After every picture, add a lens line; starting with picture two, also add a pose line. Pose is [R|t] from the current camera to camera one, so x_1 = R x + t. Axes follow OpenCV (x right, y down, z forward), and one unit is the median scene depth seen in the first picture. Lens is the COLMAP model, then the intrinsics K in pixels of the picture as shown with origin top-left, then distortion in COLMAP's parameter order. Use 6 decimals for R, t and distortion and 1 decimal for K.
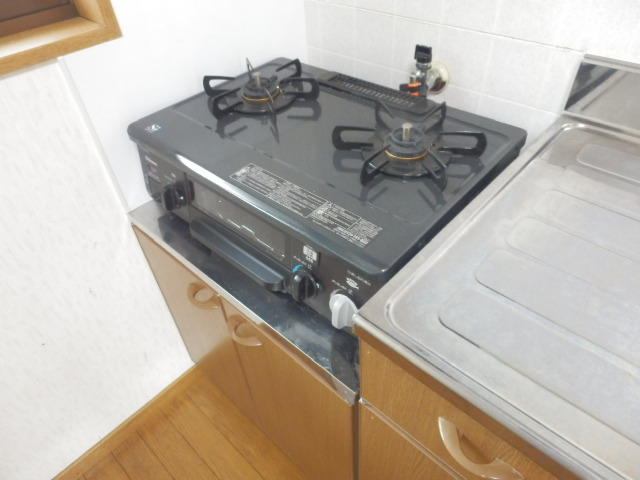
lens RADIAL K [[443.5, 0, 318.6], [0, 443.5, 237.6], [0, 0, 1]] dist [-0.002535, -0.003286]
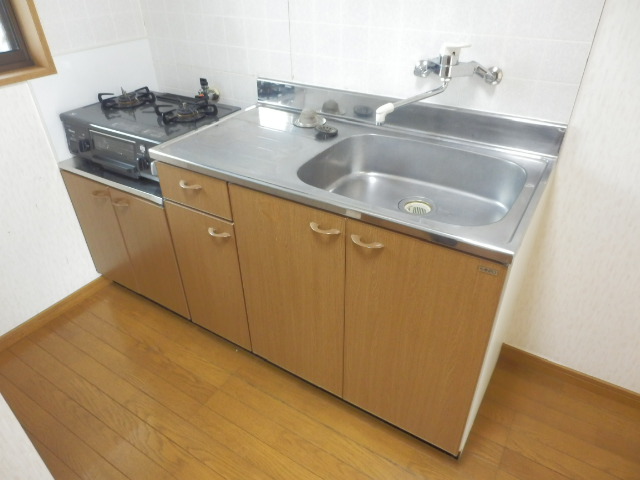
lens RADIAL K [[443.5, 0, 320.5], [0, 443.5, 242.5], [0, 0, 1]] dist [-0.002535, -0.003286]
pose [[0.980761, -0.068284, 0.182879, 0.342275], [0.095030, 0.985333, -0.141731, 0.732398], [-0.170519, 0.156384, 0.972866, -1.109967]]
